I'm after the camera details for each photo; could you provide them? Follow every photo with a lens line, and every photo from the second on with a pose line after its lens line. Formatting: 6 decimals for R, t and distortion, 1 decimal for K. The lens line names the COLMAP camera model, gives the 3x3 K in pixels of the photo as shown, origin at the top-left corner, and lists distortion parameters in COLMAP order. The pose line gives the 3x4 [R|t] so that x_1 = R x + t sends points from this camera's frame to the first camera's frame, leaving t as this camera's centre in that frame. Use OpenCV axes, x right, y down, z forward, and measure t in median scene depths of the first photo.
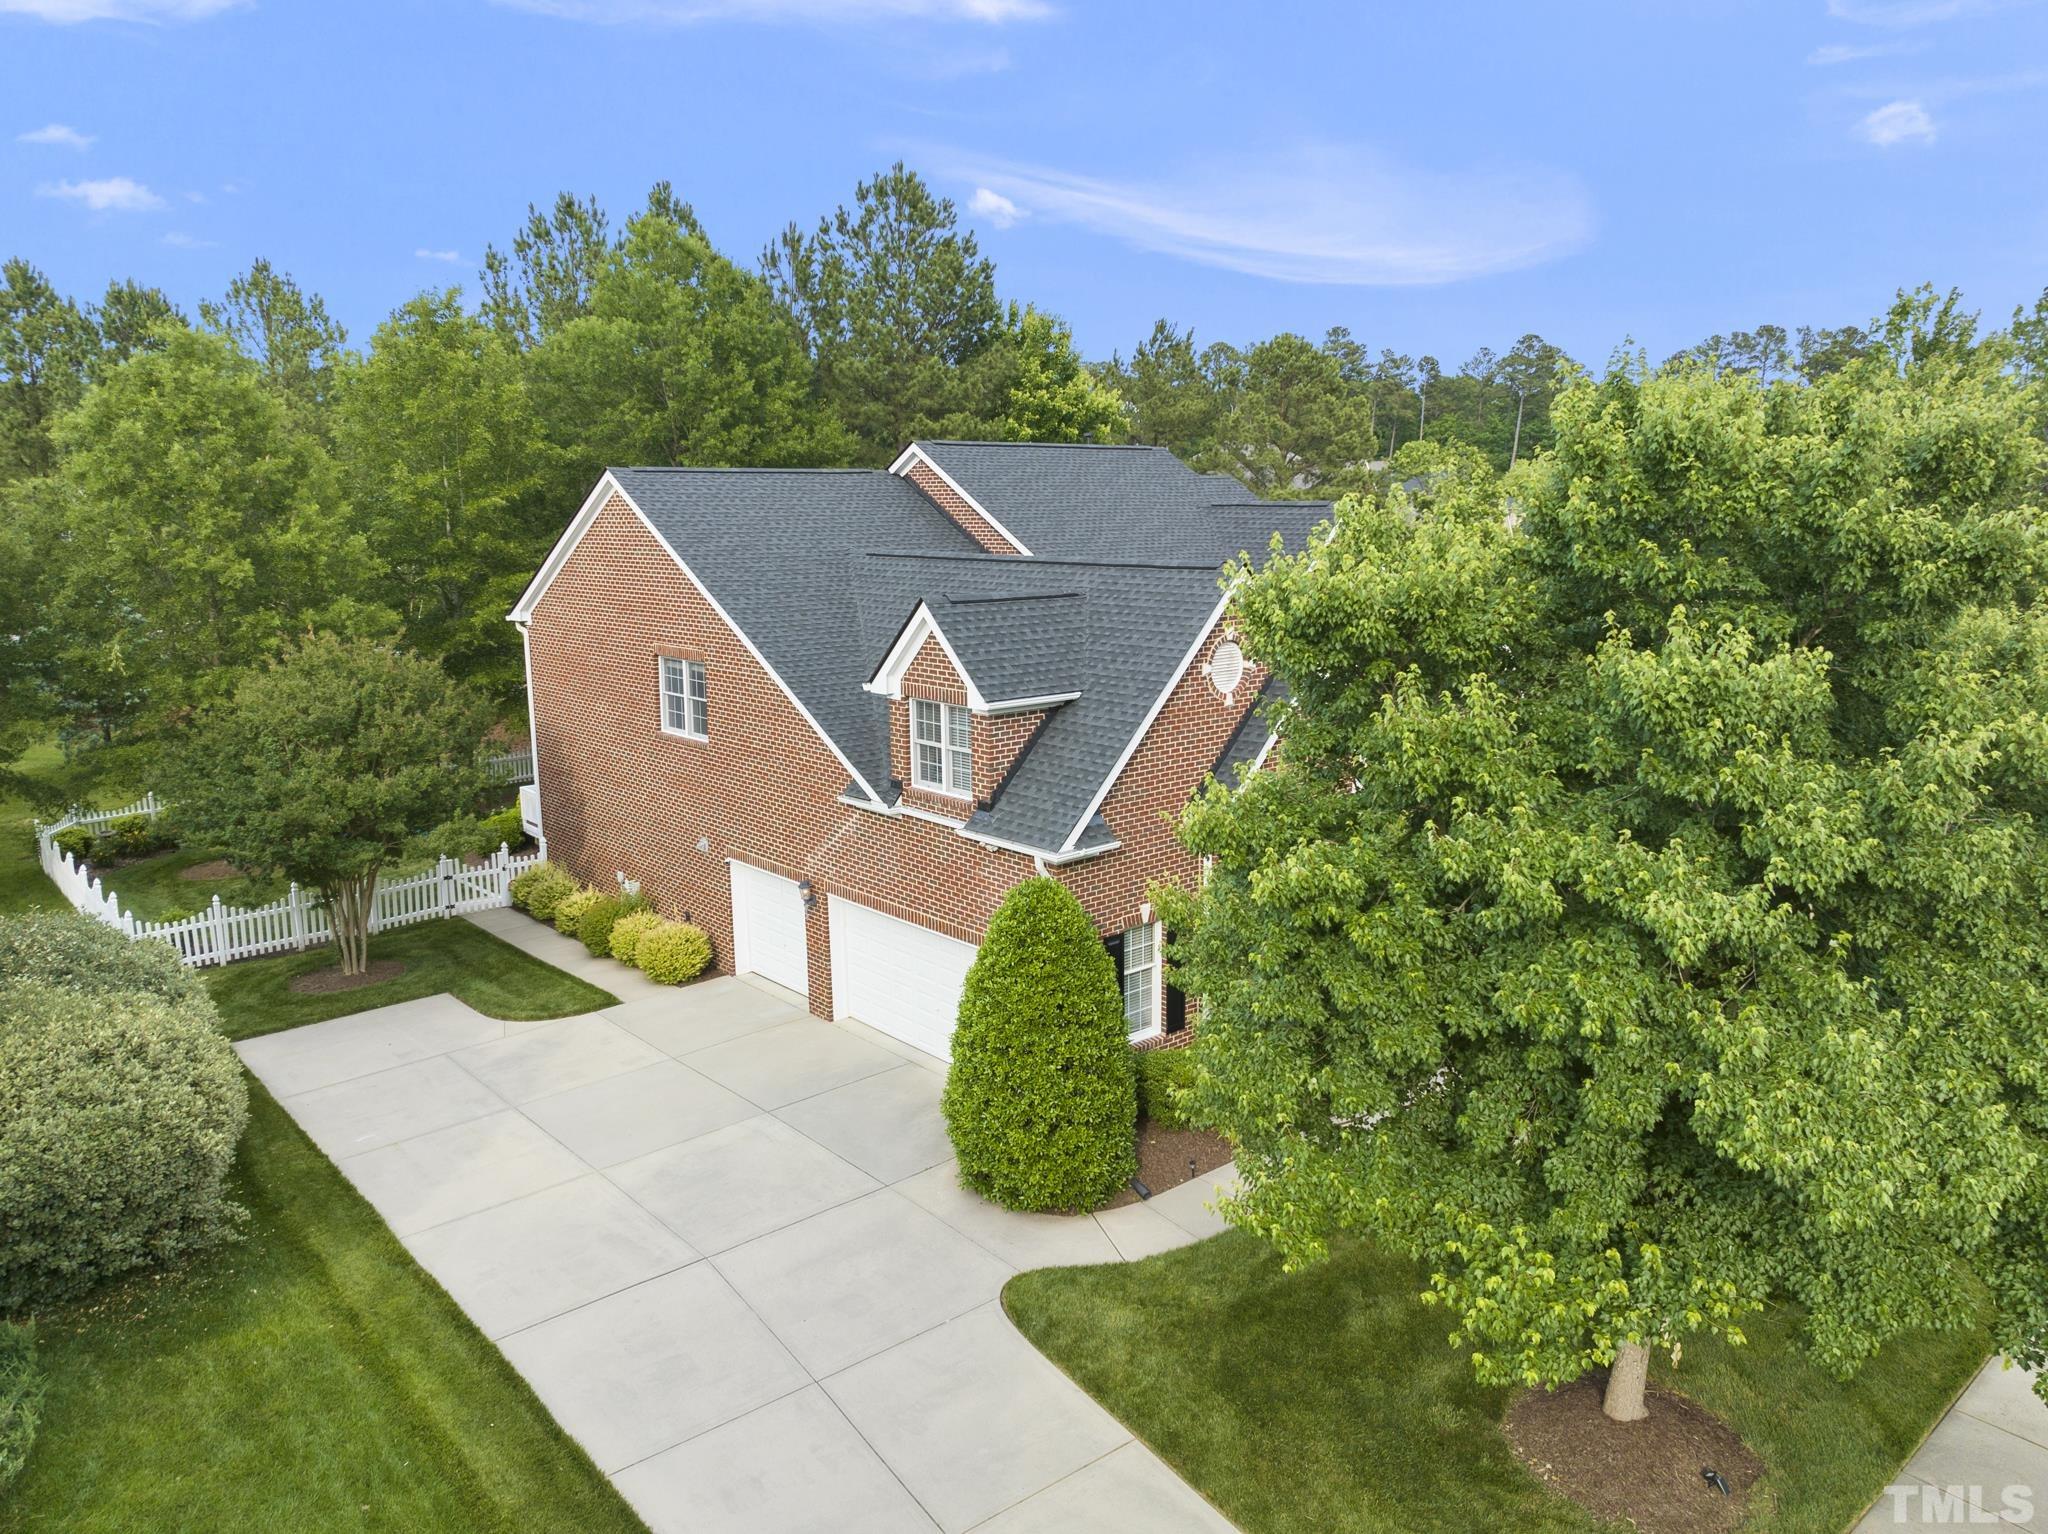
lens RADIAL K [[1421.2, 0, 1027.1], [0, 1421.2, 762.4], [0, 0, 1]] dist [-0.023390, -0.001751]
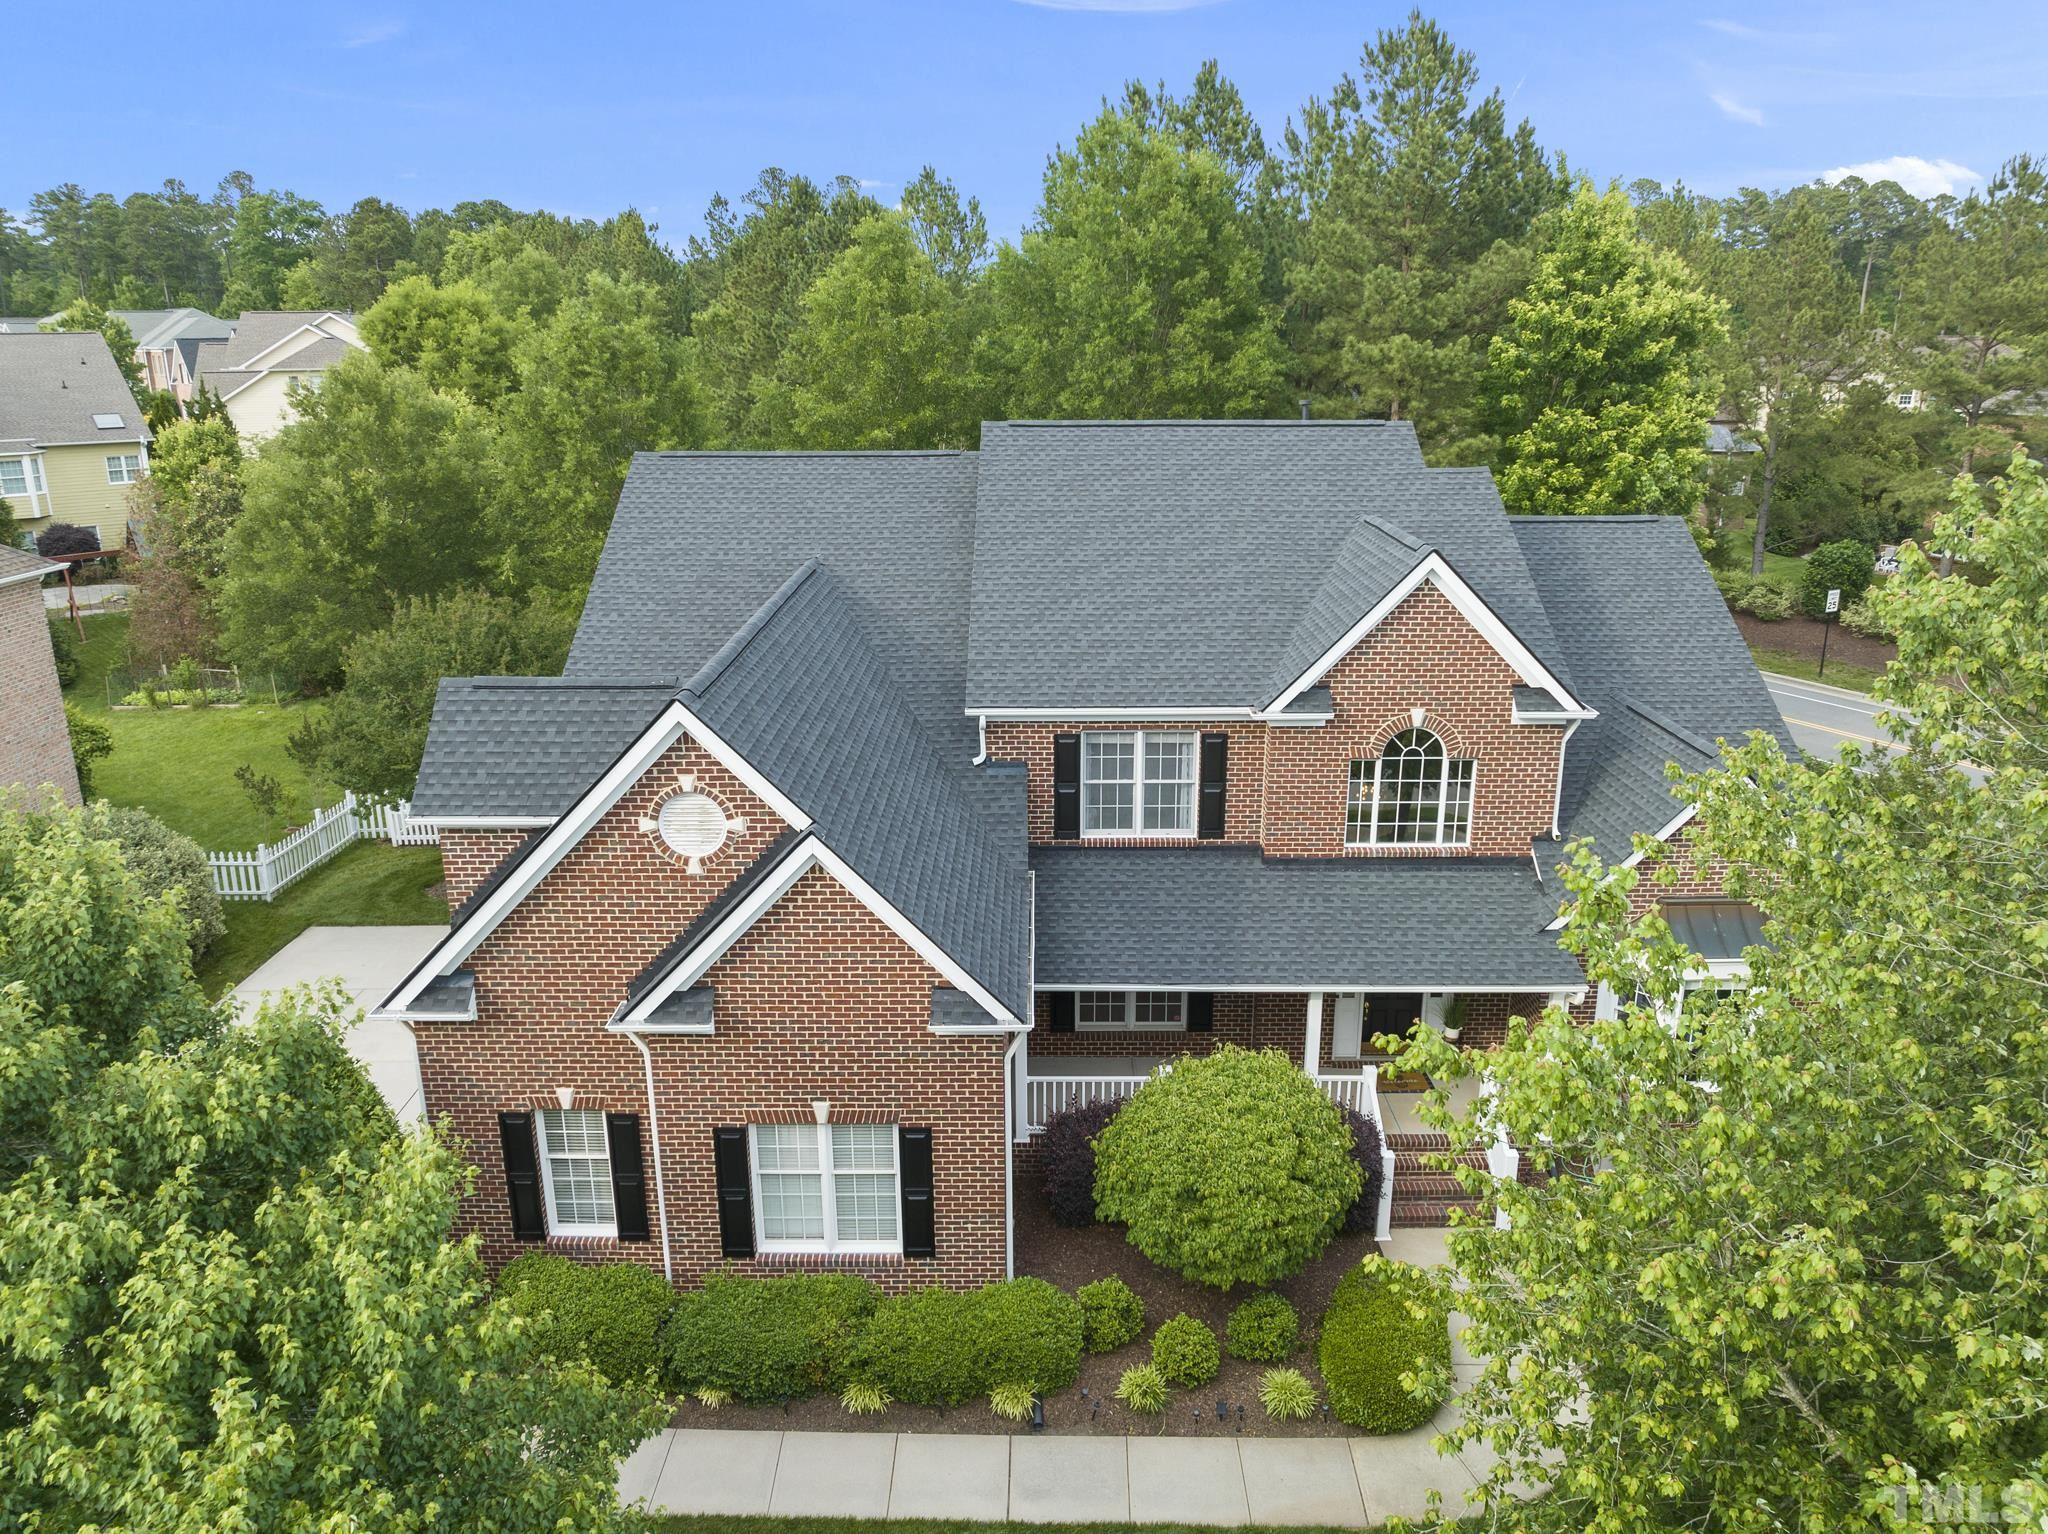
lens RADIAL K [[1421.2, 0, 1027.1], [0, 1421.2, 762.4], [0, 0, 1]] dist [-0.023390, -0.001751]
pose [[0.748234, 0.198252, -0.633121, 0.353828], [-0.124734, 0.979327, 0.159247, -0.114987], [0.651604, -0.040182, 0.757495, 0.259814]]
